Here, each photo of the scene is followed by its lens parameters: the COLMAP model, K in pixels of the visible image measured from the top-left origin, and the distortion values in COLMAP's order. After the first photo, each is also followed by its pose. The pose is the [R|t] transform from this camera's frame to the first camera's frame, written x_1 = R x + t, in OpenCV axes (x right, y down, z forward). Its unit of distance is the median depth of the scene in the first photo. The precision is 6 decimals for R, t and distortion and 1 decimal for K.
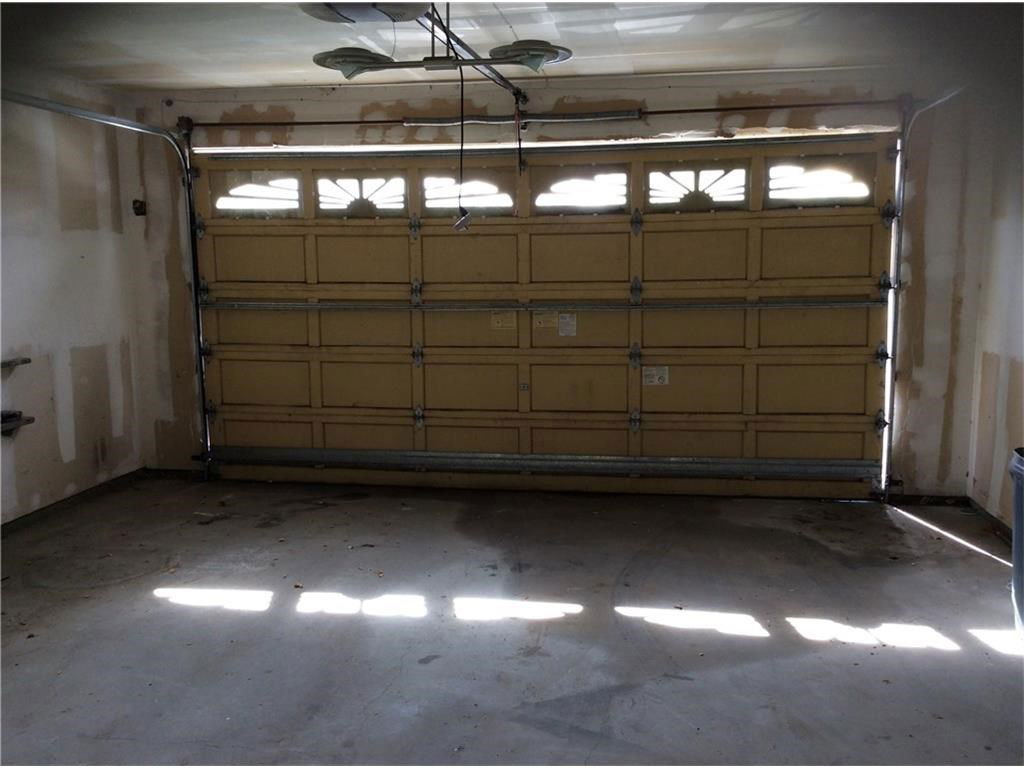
lens RADIAL K [[929.6, 0, 512.0], [0, 929.6, 384.0], [0, 0, 1]] dist [0.107063, -0.177743]
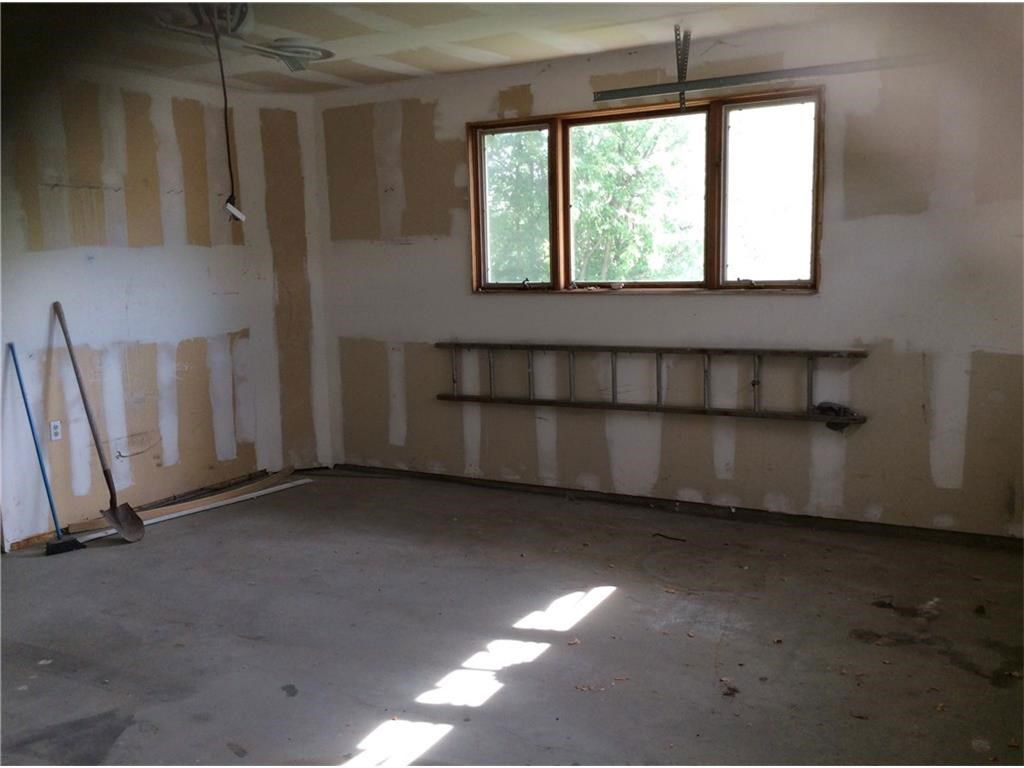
lens RADIAL K [[929.6, 0, 512.0], [0, 929.6, 384.0], [0, 0, 1]] dist [0.107063, -0.177743]
pose [[-0.331545, 0.142420, -0.932628, 0.451032], [-0.103808, 0.977031, 0.186104, -0.132781], [0.937711, 0.158516, -0.309145, 0.987577]]
